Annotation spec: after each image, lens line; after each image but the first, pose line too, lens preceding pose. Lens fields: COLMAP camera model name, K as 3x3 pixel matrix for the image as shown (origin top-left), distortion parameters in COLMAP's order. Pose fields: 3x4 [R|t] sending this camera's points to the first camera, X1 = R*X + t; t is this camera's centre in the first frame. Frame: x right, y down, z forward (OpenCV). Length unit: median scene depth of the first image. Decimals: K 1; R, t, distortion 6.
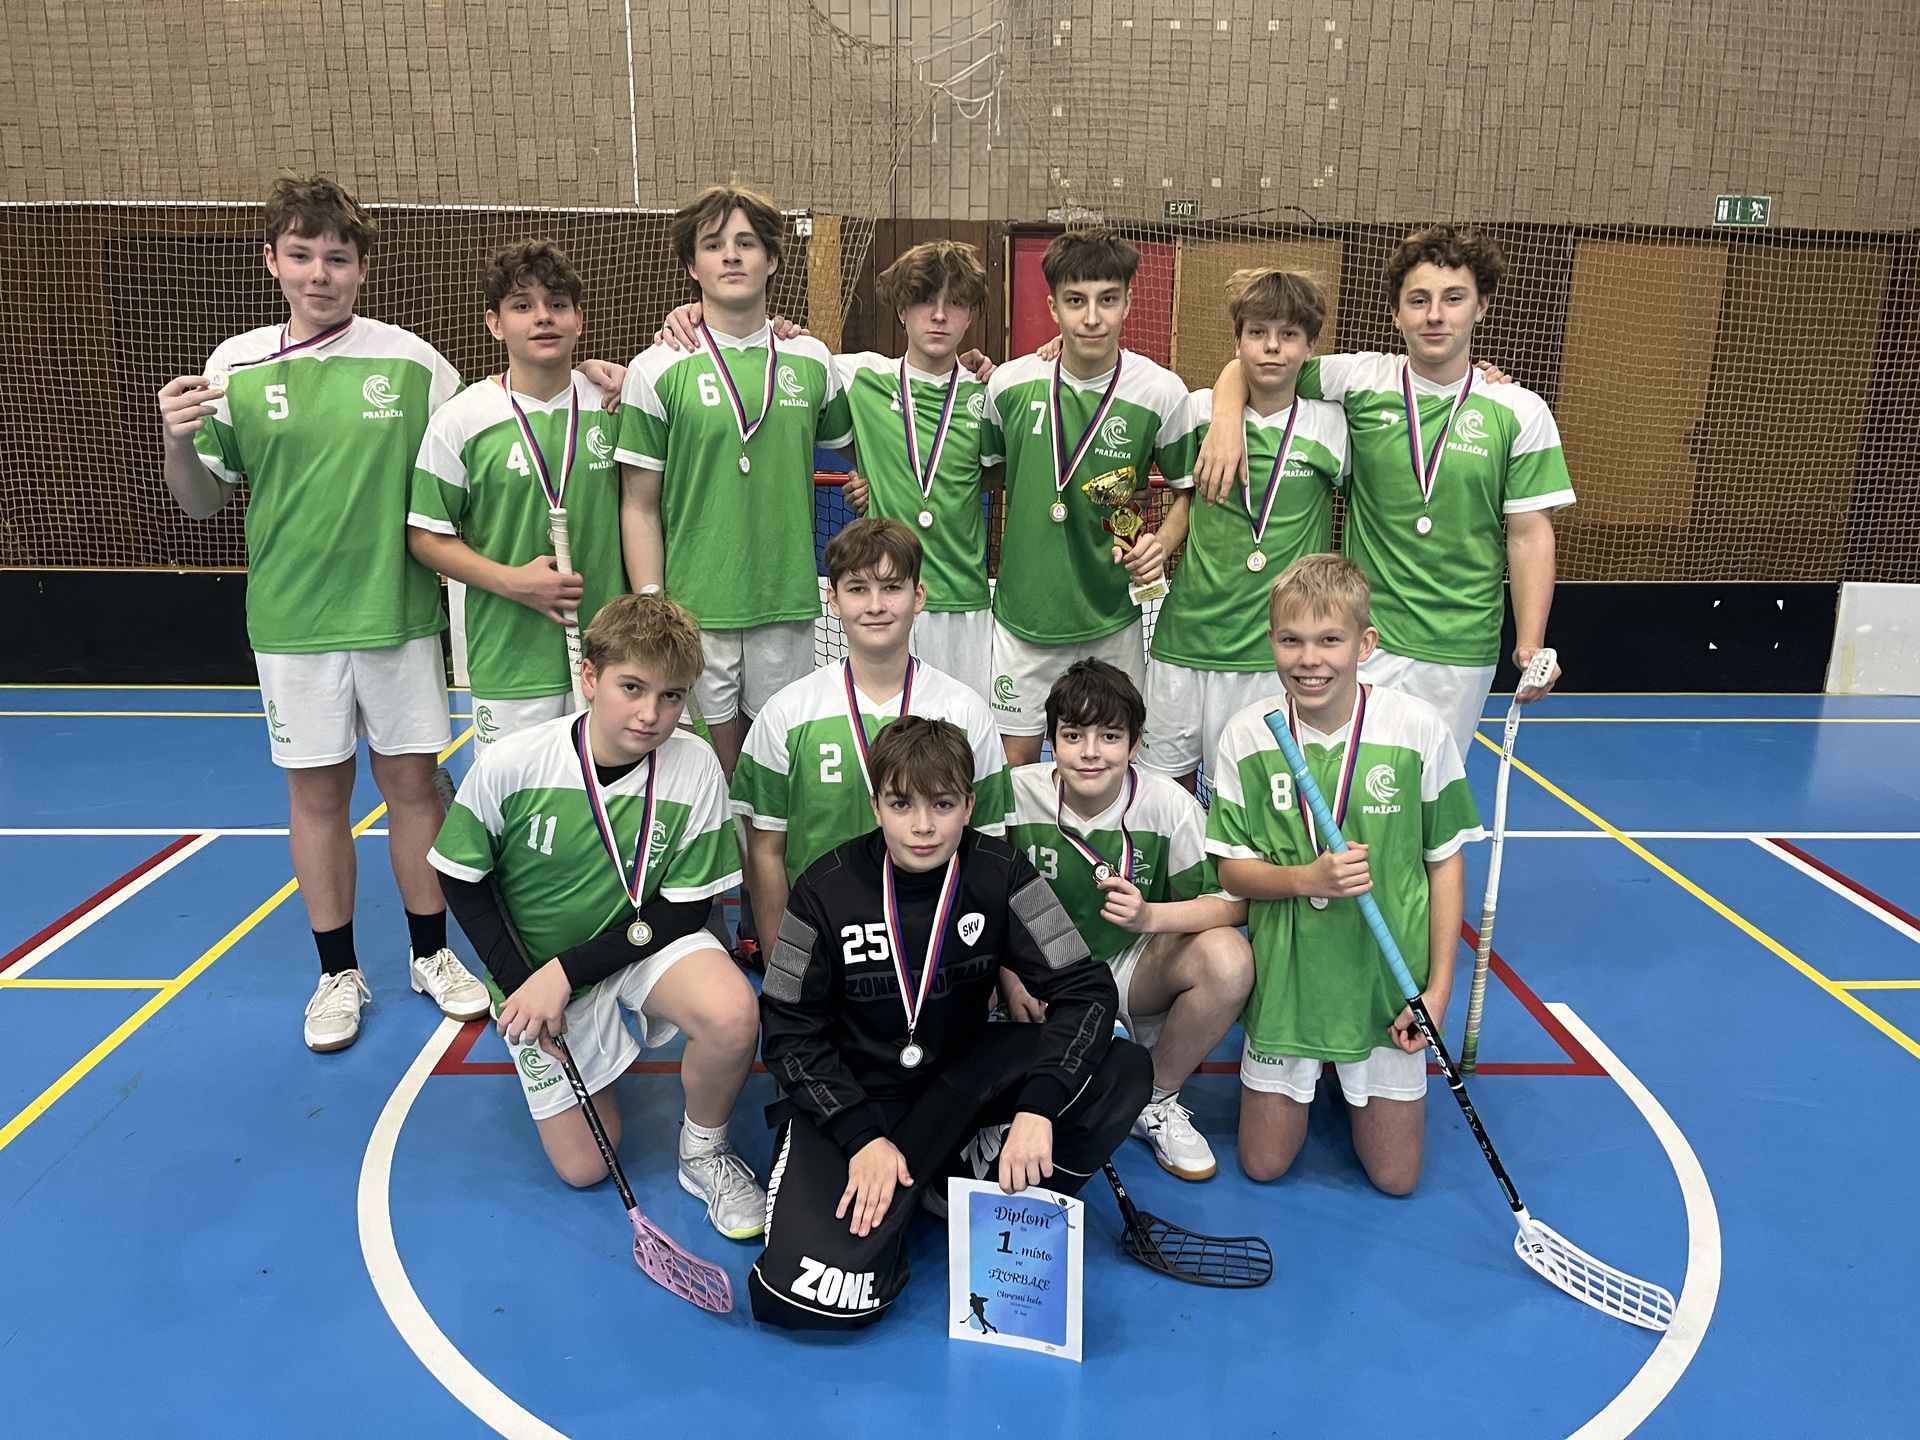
lens RADIAL K [[1464.3, 0, 959.2], [0, 1464.3, 720.9], [0, 0, 1]] dist [-0.011908, -0.003479]
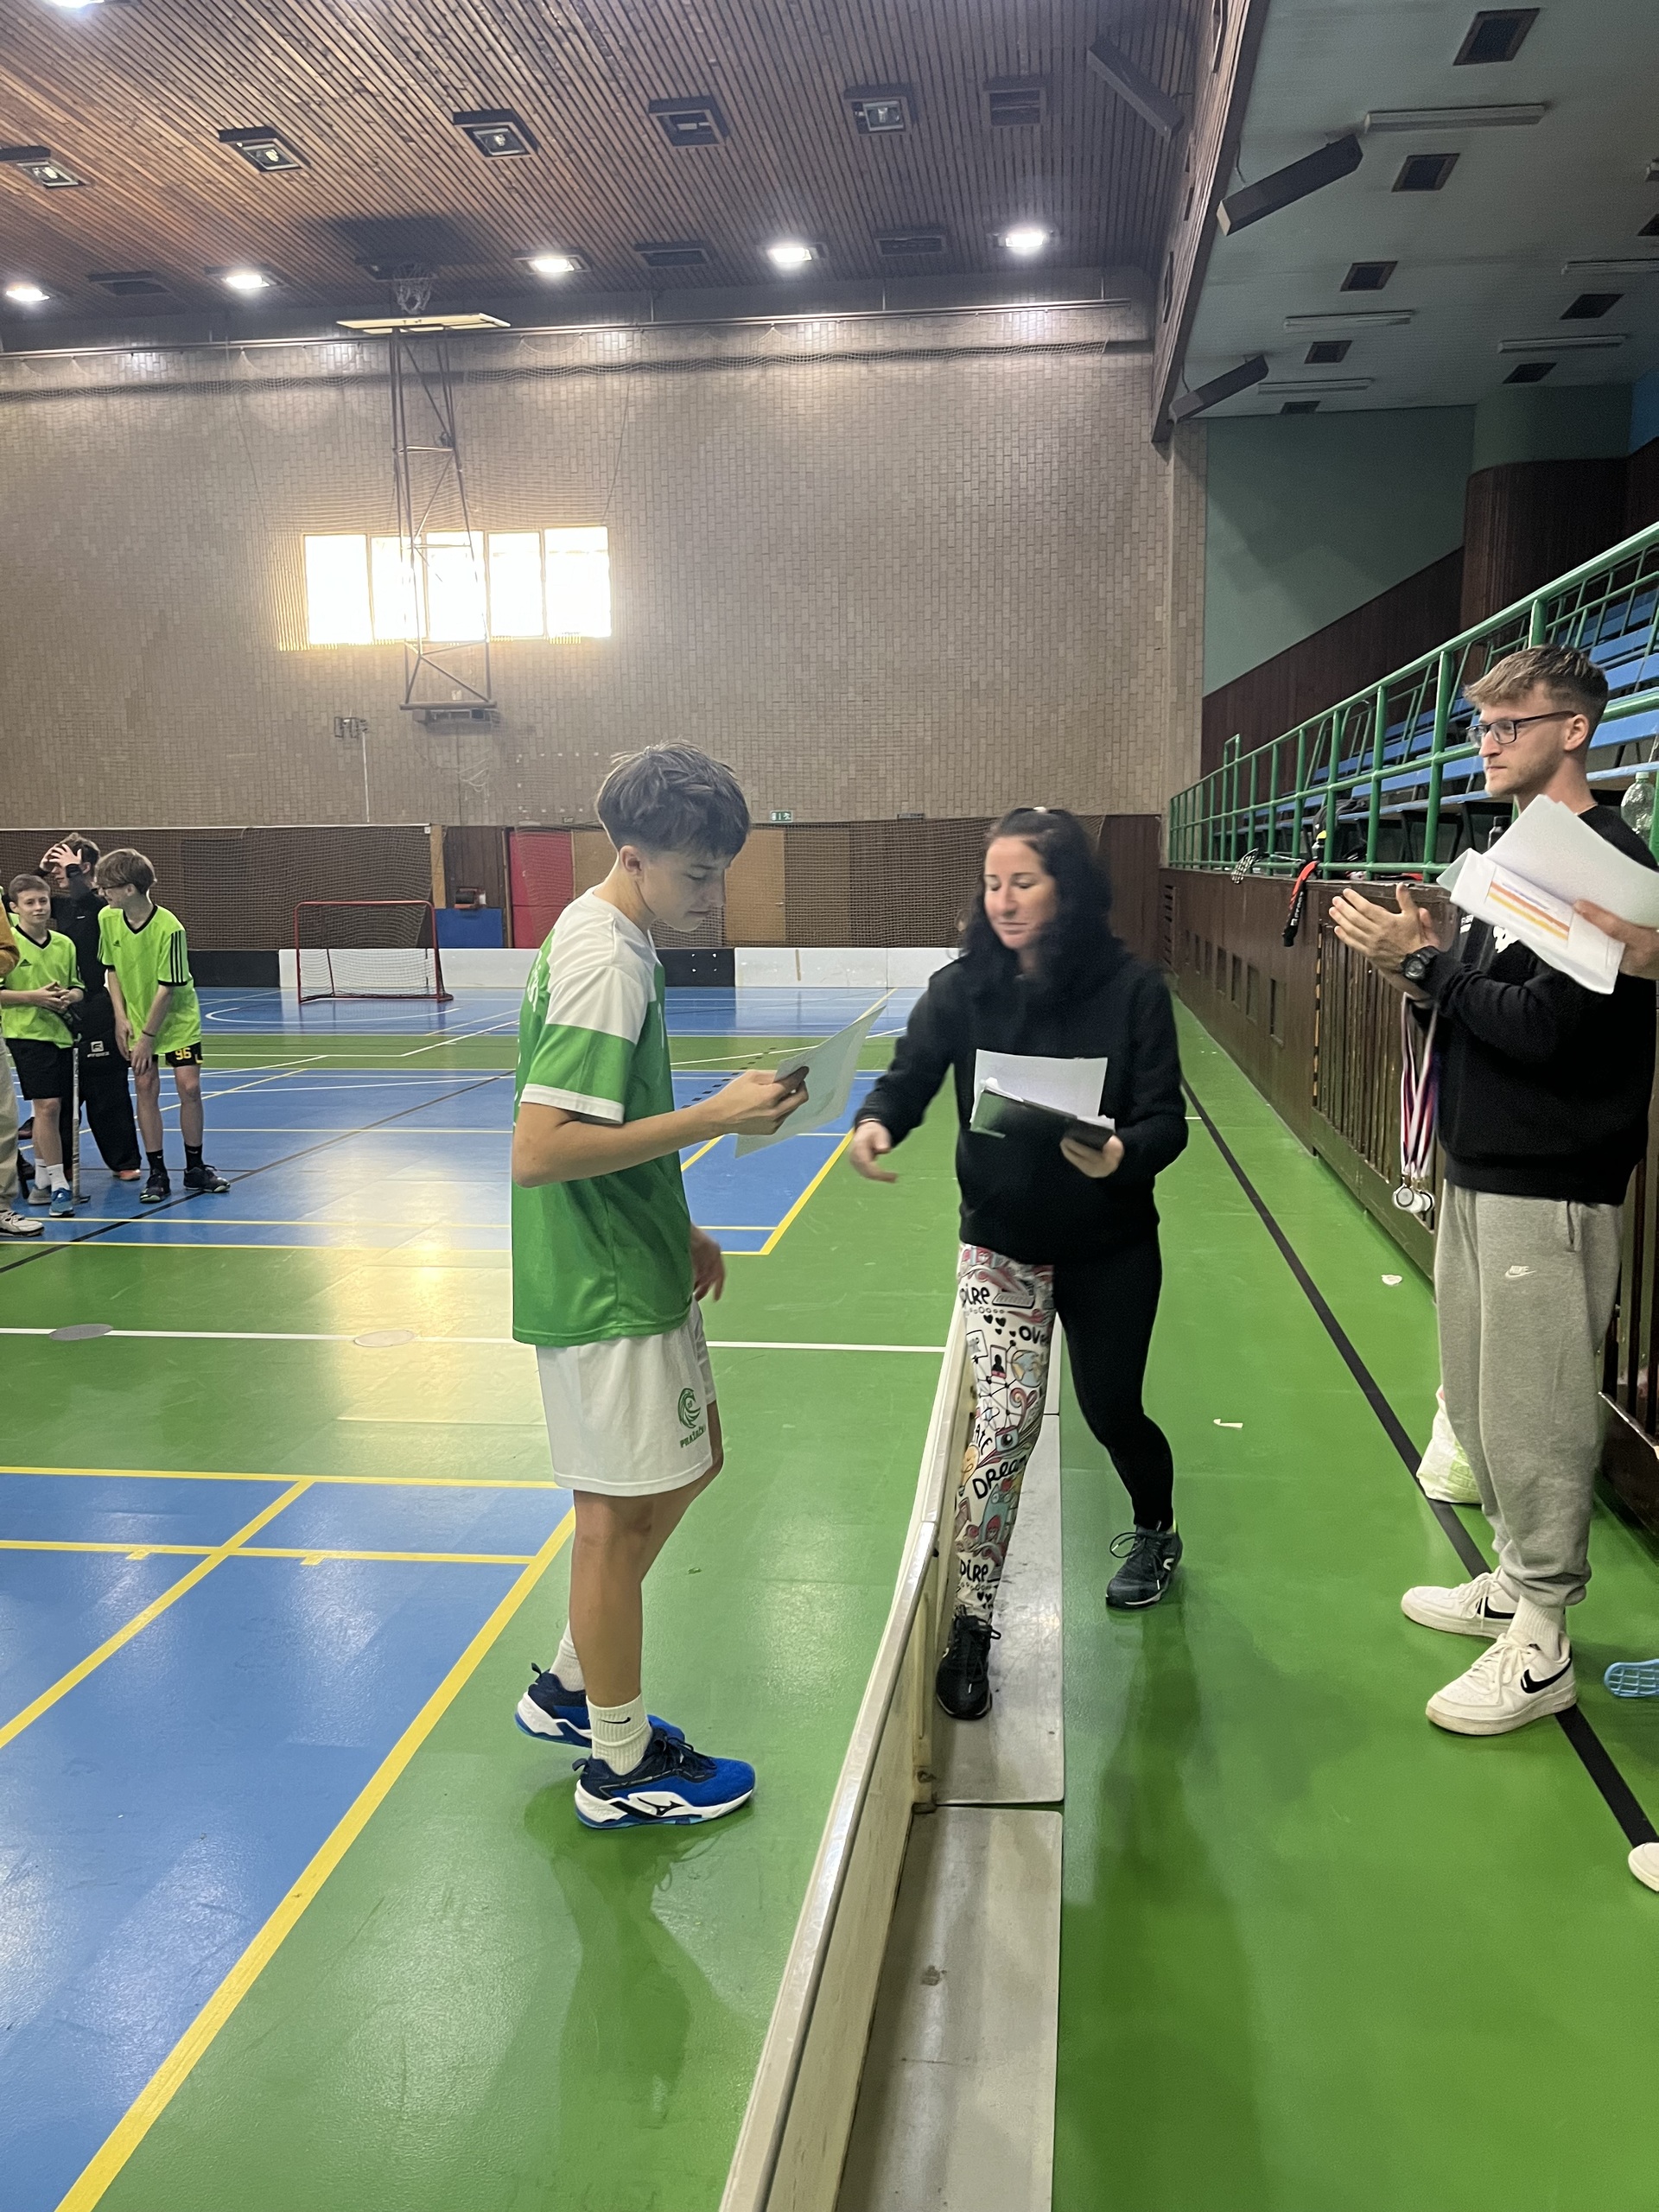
lens RADIAL K [[1687.0, 0, 833.4], [0, 1687.0, 1105.6], [0, 0, 1]] dist [-0.011908, -0.003479]
pose [[0.988622, 0.005457, -0.150319, 1.100390], [-0.023125, 0.992975, -0.116040, 0.506214], [0.148630, 0.118196, 0.981804, -1.867929]]
